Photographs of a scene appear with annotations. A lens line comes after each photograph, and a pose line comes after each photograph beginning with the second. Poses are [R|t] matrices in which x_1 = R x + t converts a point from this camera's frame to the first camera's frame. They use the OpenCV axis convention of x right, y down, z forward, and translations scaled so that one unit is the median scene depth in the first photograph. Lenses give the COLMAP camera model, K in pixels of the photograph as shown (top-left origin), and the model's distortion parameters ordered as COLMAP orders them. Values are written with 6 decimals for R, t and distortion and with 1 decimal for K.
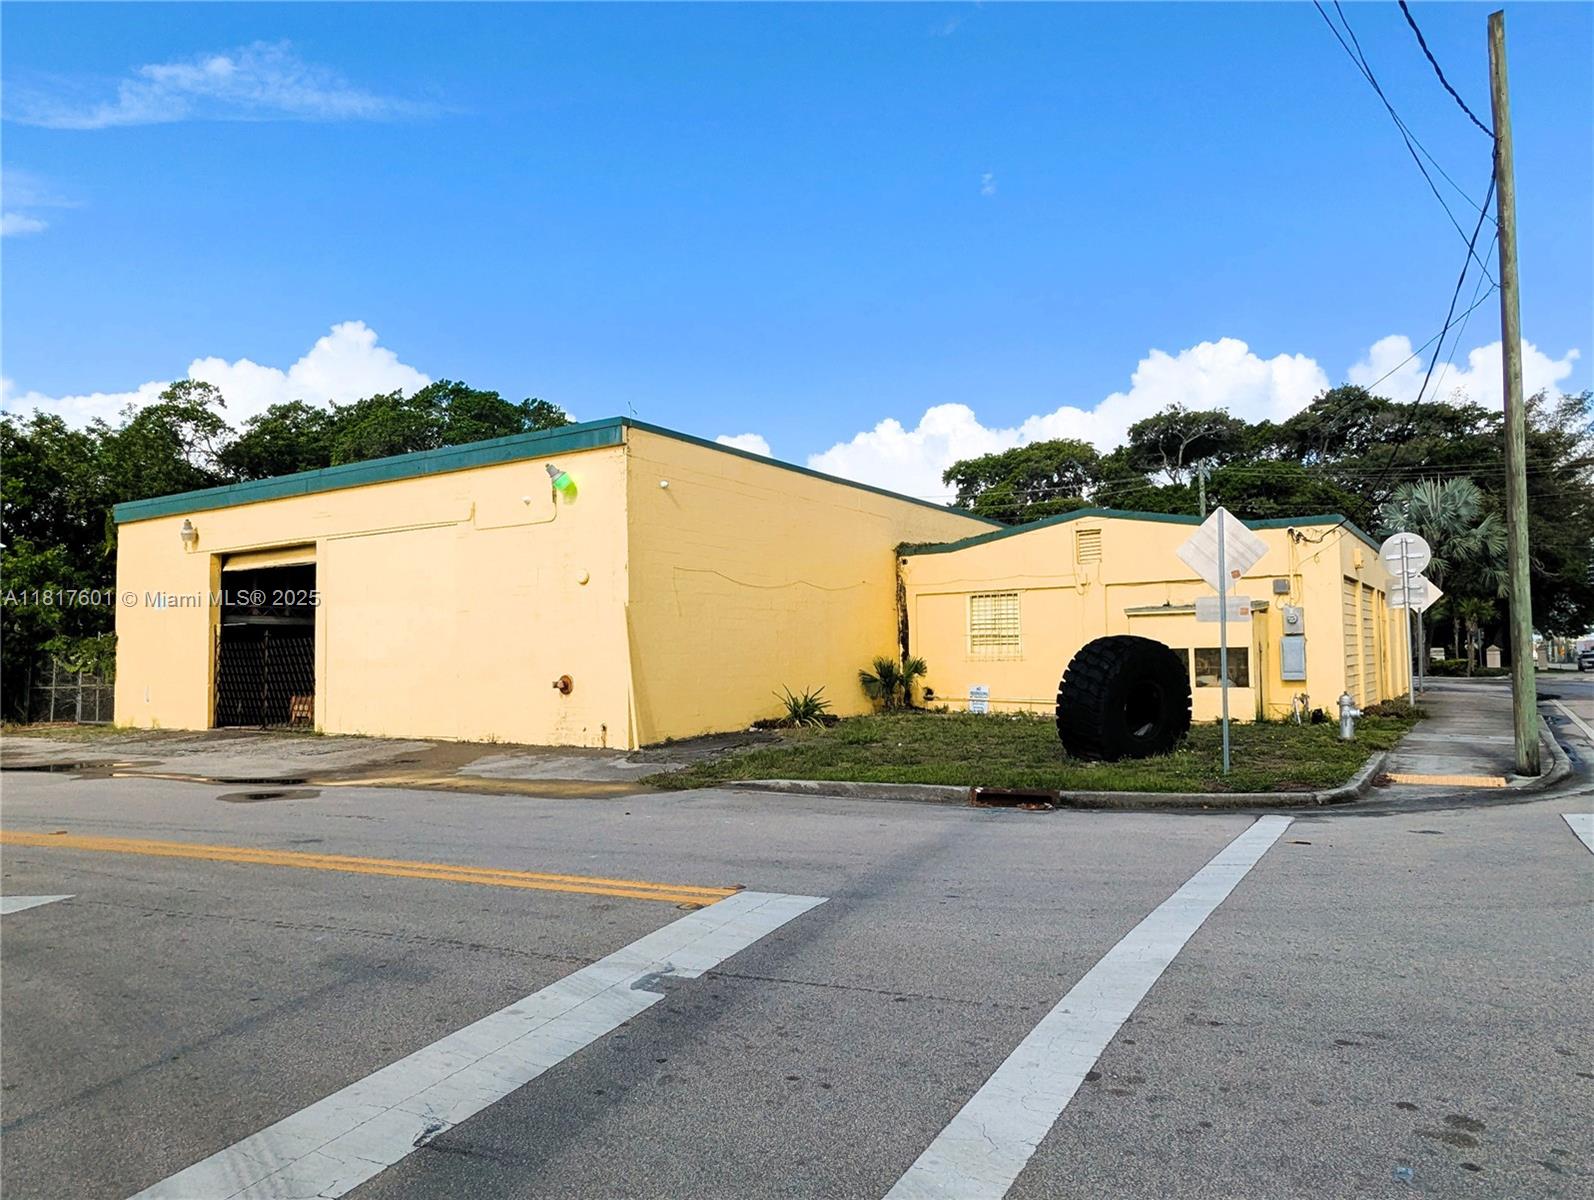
lens RADIAL K [[1481.7, 0, 797.0], [0, 1481.7, 600.0], [0, 0, 1]] dist [0.033045, 0.000385]
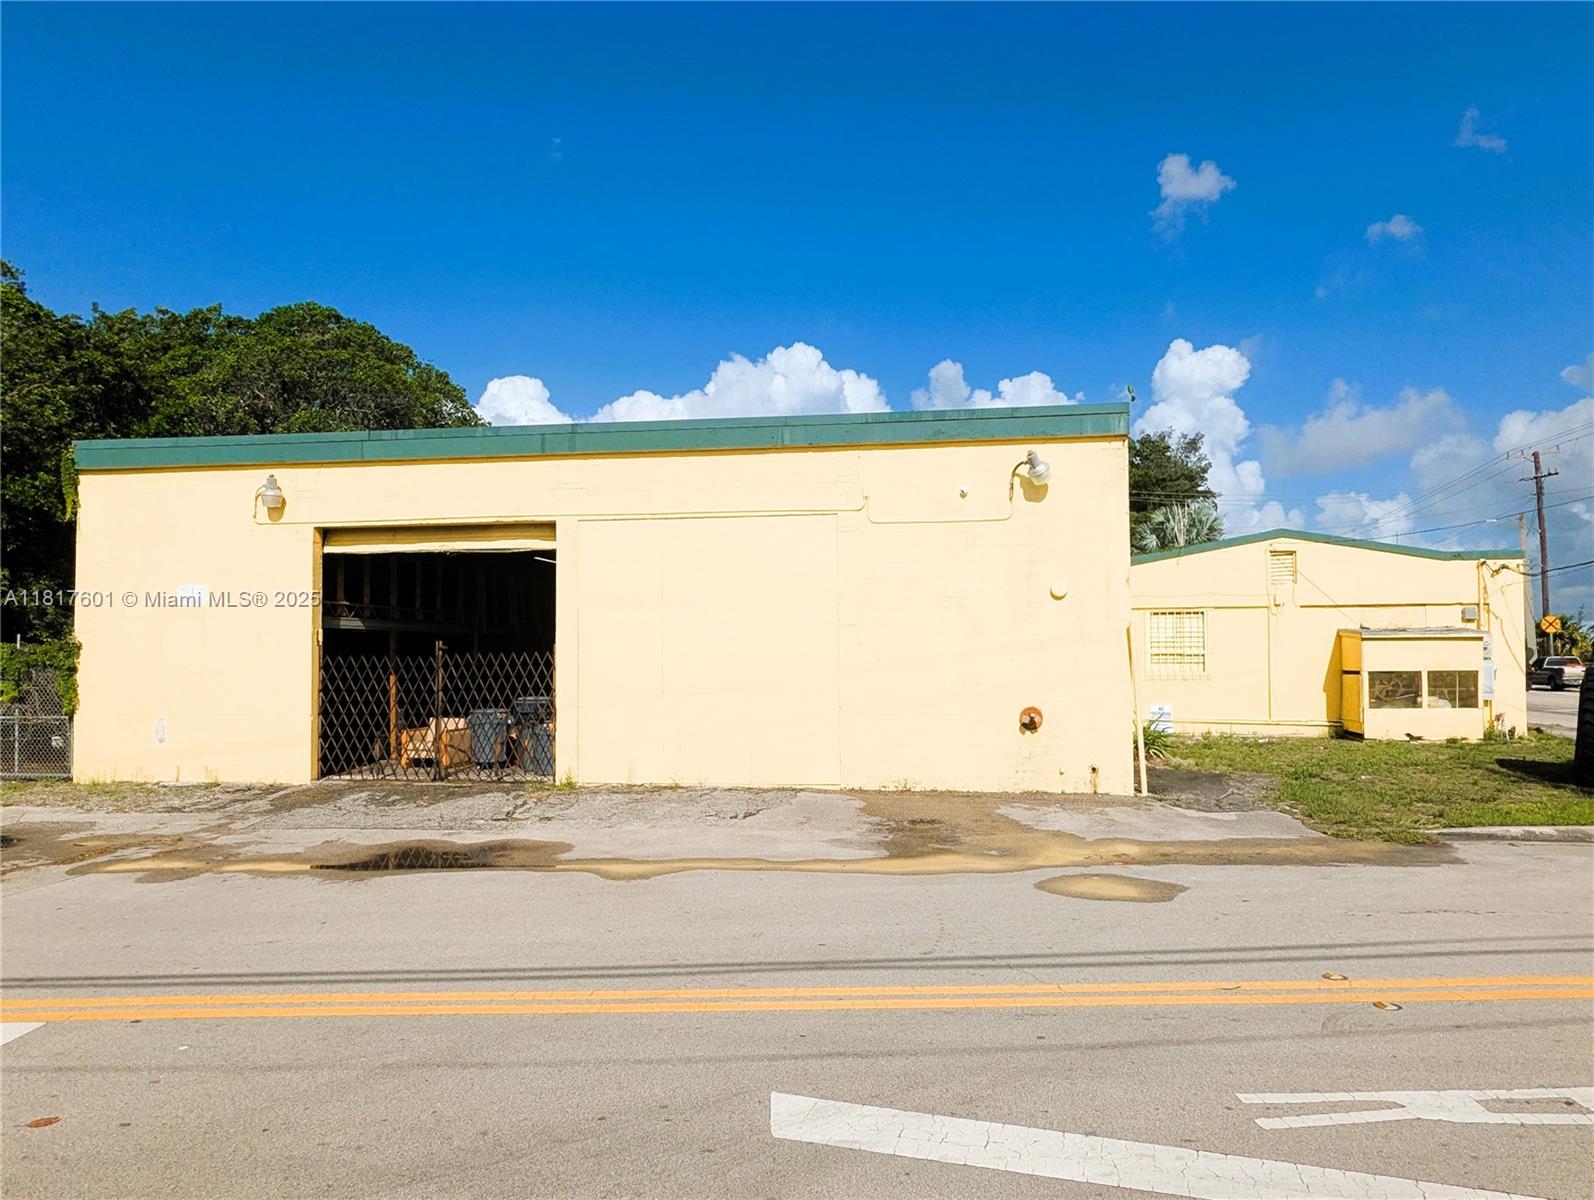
lens RADIAL K [[1481.7, 0, 797.0], [0, 1481.7, 600.0], [0, 0, 1]] dist [0.033045, 0.000385]
pose [[0.840584, 0.024064, 0.541147, -0.598499], [-0.029435, 0.999566, 0.001273, -0.005175], [-0.540881, -0.016999, 0.840927, 0.312762]]
